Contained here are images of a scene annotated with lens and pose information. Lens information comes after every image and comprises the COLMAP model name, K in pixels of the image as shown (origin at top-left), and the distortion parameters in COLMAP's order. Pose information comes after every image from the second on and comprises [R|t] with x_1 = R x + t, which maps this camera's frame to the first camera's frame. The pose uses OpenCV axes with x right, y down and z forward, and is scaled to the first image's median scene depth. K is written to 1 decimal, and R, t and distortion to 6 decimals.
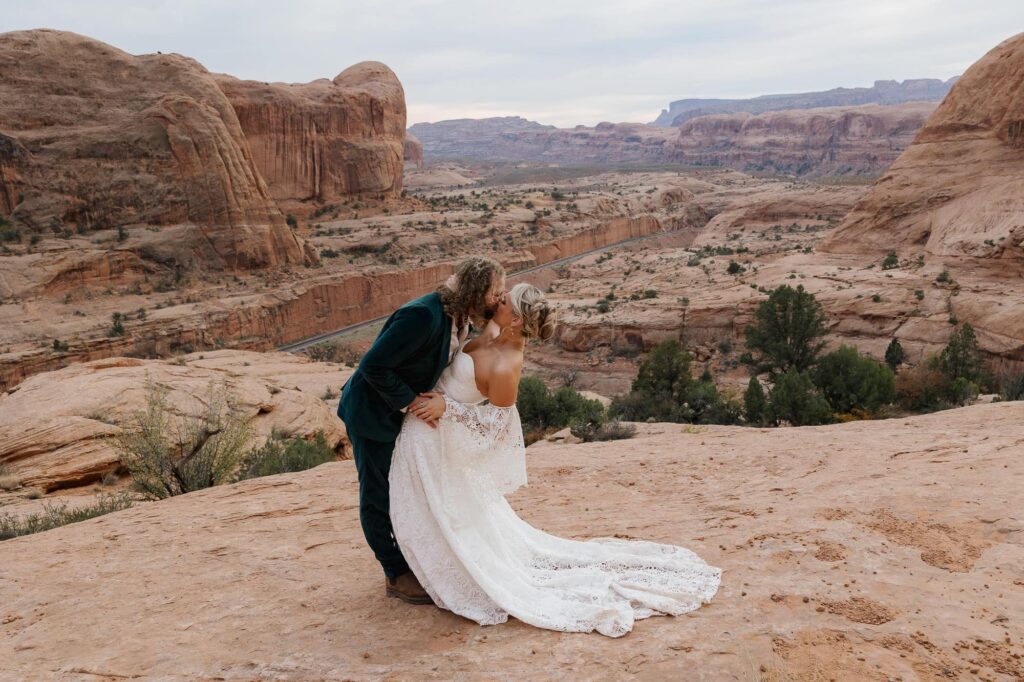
lens RADIAL K [[808.9, 0, 509.4], [0, 808.9, 333.7], [0, 0, 1]] dist [0.012303, 0.001139]
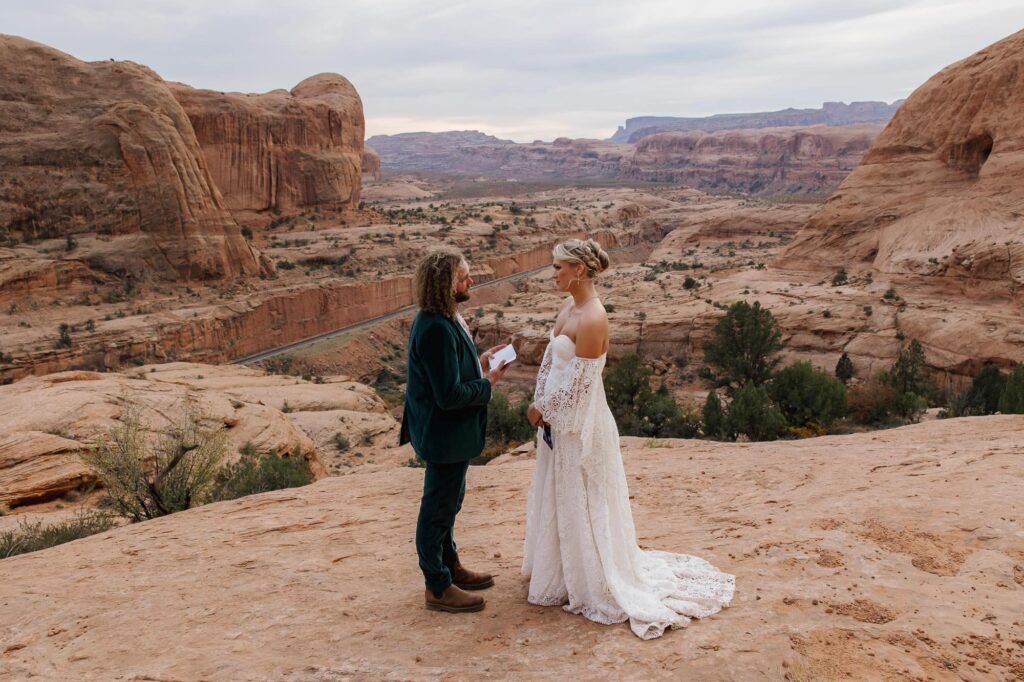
lens RADIAL K [[808.9, 0, 508.6], [0, 808.9, 332.3], [0, 0, 1]] dist [0.012303, 0.001139]
pose [[0.998655, 0.004842, 0.051622, -0.011019], [-0.003902, 0.999825, -0.018293, -0.001618], [-0.051702, 0.018067, 0.998499, -0.008347]]
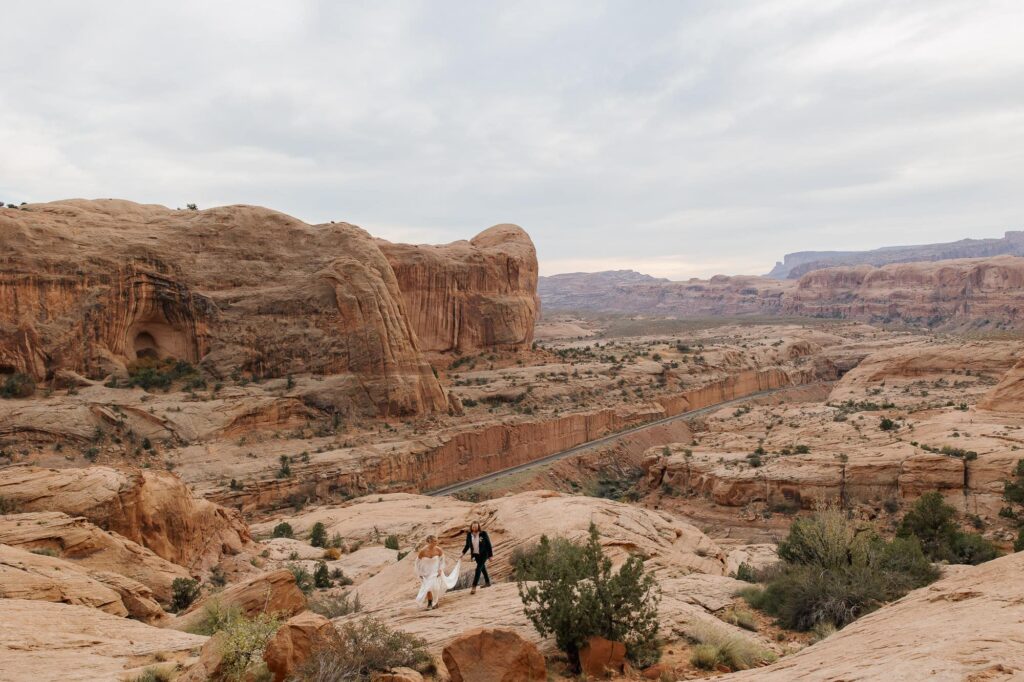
lens RADIAL K [[808.9, 0, 513.1], [0, 808.9, 336.9], [0, 0, 1]] dist [0.012303, 0.001139]
pose [[0.990488, 0.003688, -0.137549, -0.352834], [-0.028390, 0.983609, -0.178066, 0.021143], [0.134638, 0.180277, 0.974358, -0.324697]]
